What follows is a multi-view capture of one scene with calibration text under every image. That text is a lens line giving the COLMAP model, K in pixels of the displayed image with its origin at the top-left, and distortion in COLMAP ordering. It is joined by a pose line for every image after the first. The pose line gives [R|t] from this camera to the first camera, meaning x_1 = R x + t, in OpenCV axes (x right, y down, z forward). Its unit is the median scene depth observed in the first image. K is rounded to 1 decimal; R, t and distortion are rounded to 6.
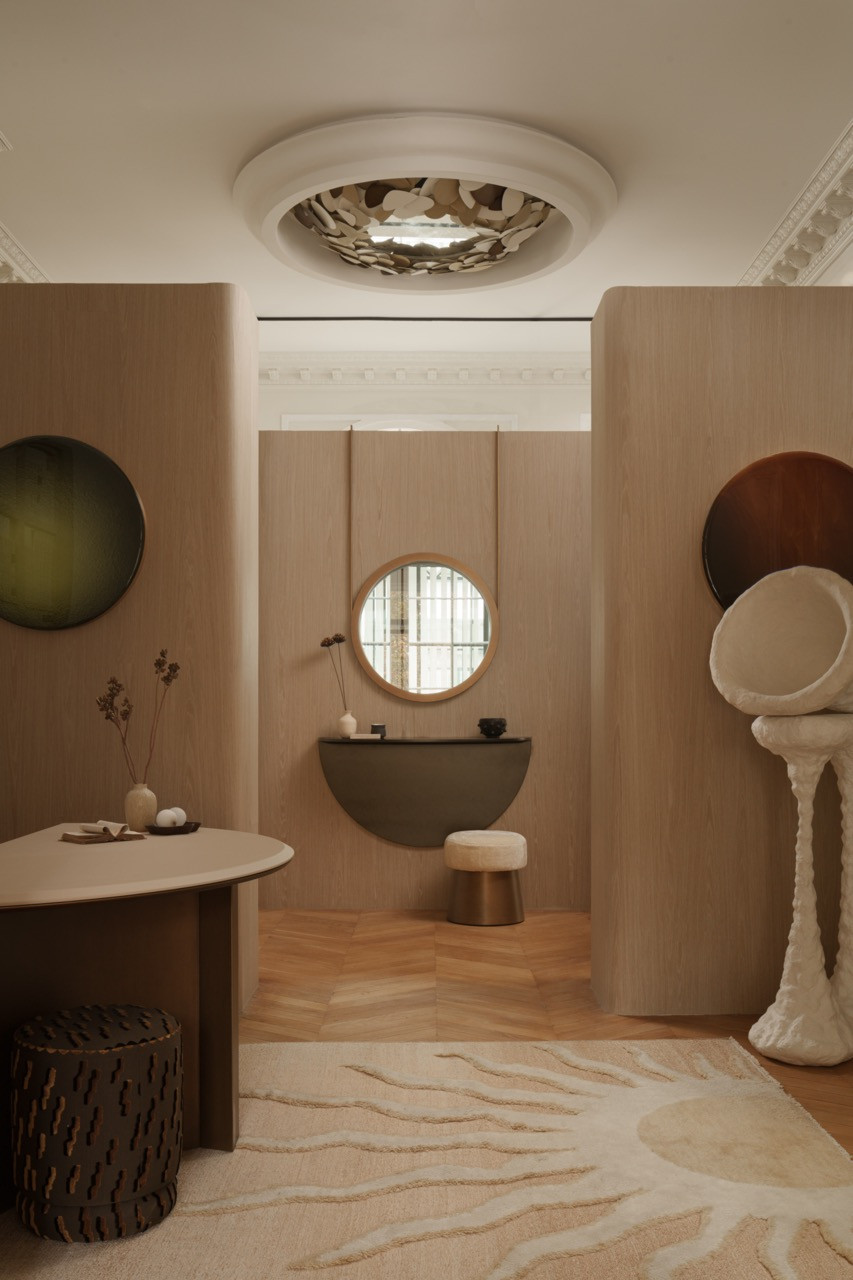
lens RADIAL K [[2330.8, 0, 426.5], [0, 2330.8, 640.0], [0, 0, 1]] dist [-0.246792, -0.107611]
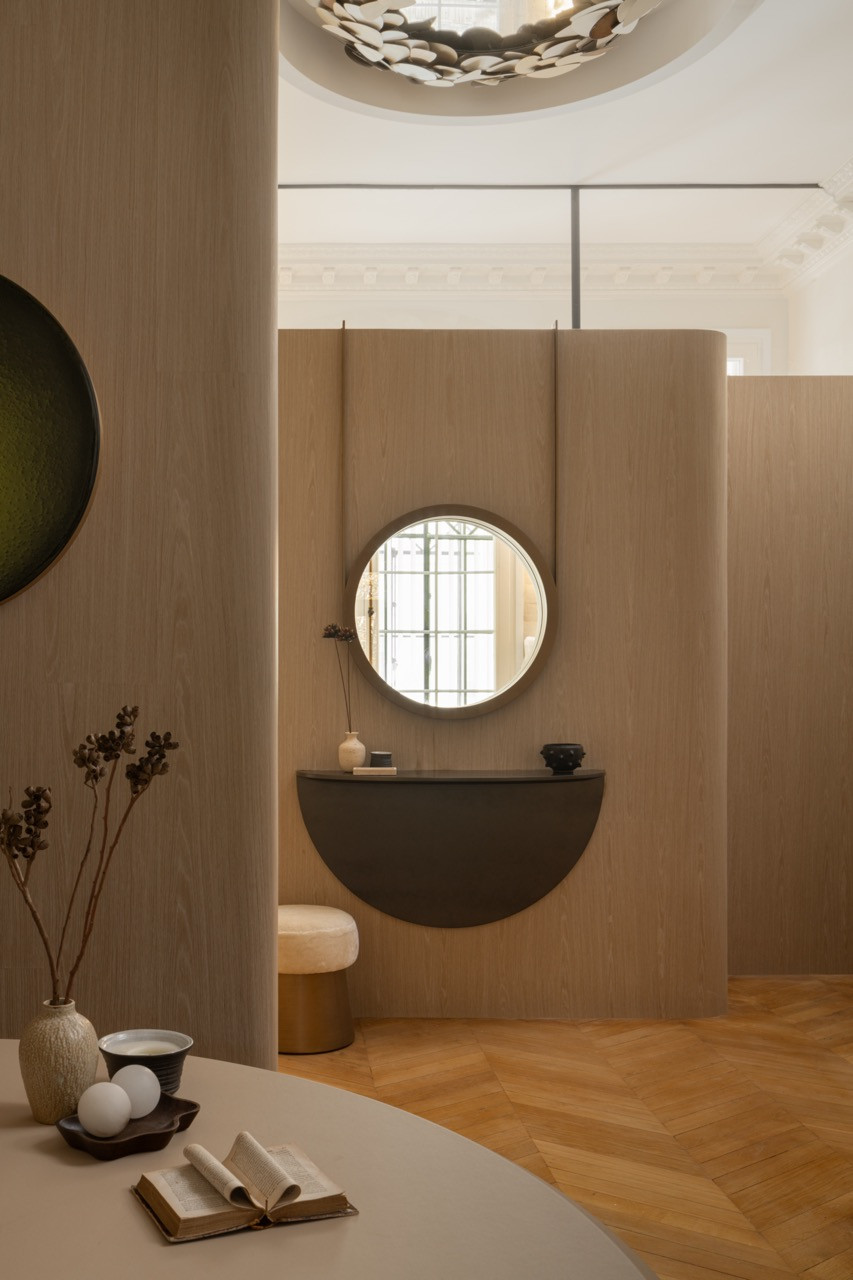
lens RADIAL K [[2903.8, 0, 426.5], [0, 2903.8, 640.0], [0, 0, 1]] dist [-0.001385, 0.155138]
pose [[0.999844, 0.000616, 0.017677, -0.027755], [-0.000700, 0.999989, 0.004734, -0.001457], [-0.017674, -0.004746, 0.999833, 0.158703]]
